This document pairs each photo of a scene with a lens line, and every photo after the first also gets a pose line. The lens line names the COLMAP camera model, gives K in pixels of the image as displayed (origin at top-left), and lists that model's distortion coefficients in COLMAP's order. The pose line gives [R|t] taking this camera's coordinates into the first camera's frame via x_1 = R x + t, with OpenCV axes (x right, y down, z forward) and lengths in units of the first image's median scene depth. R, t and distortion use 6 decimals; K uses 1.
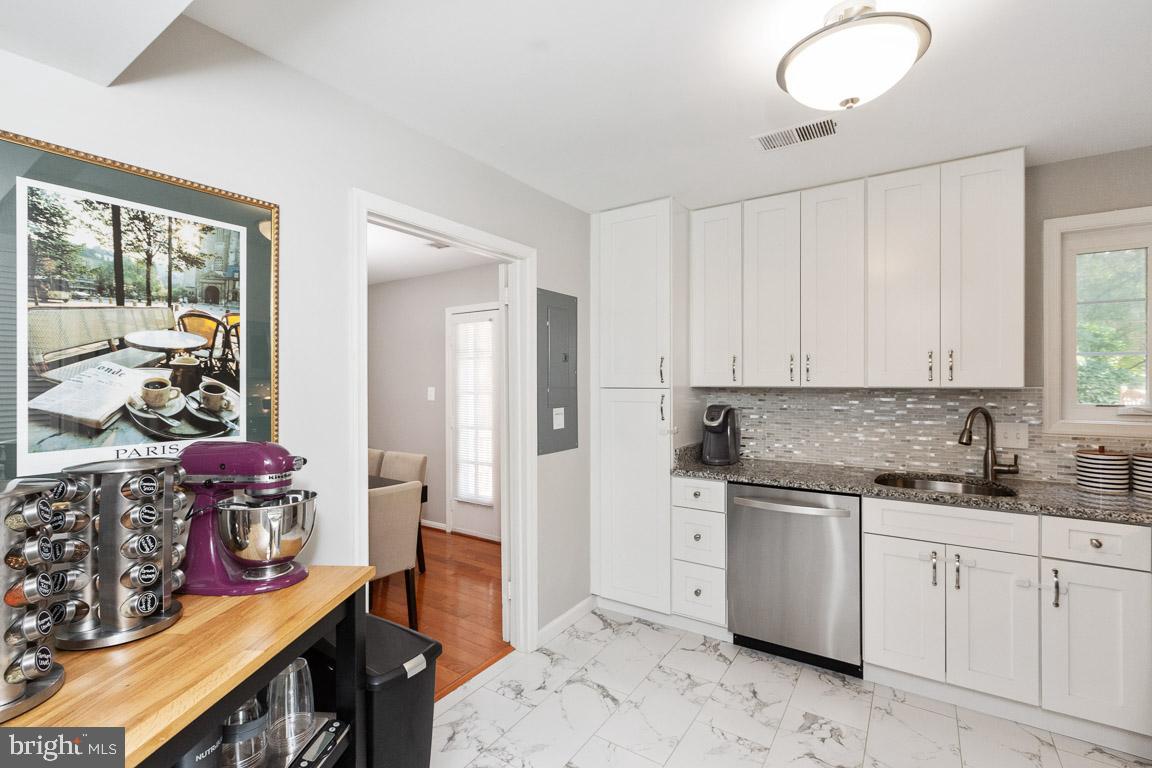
lens RADIAL K [[513.2, 0, 566.4], [0, 513.2, 377.0], [0, 0, 1]] dist [0.002420, 0.000606]
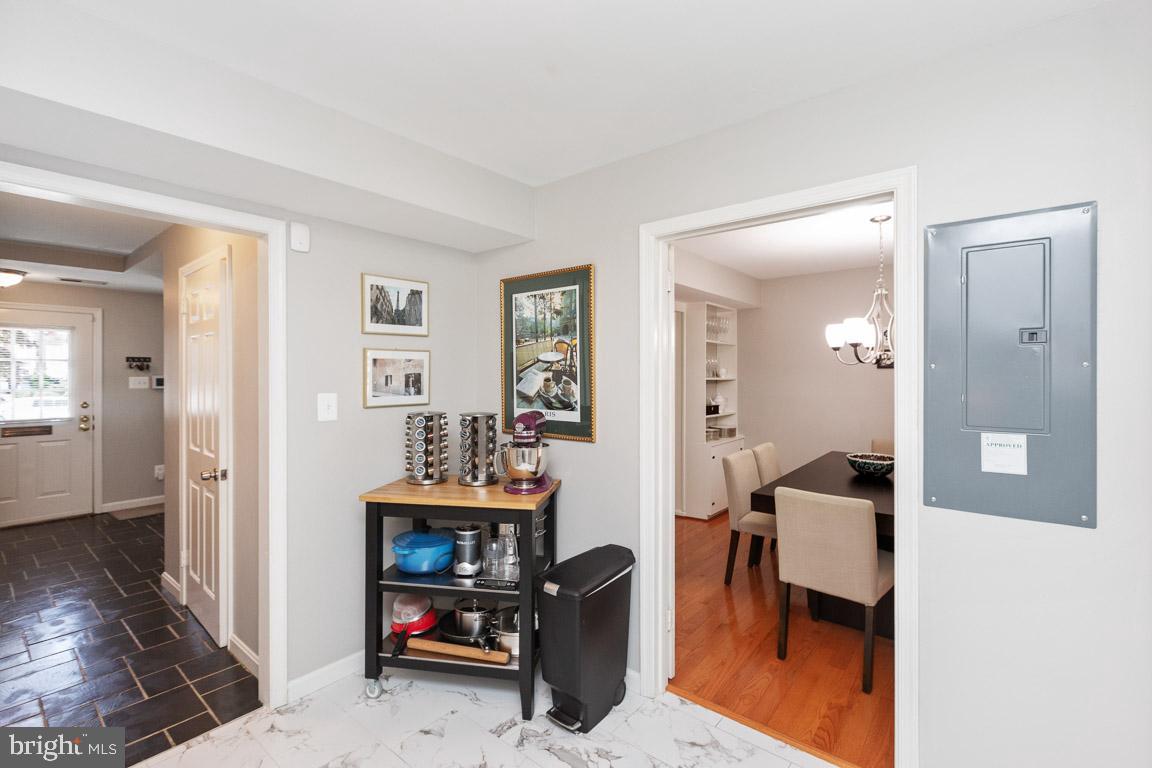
lens RADIAL K [[513.2, 0, 566.4], [0, 513.2, 377.0], [0, 0, 1]] dist [0.002420, 0.000606]
pose [[-0.092624, 0.001629, -0.995700, 1.100259], [0.003679, 0.999992, 0.001293, 0.000679], [0.995694, -0.003543, -0.092629, 1.210602]]
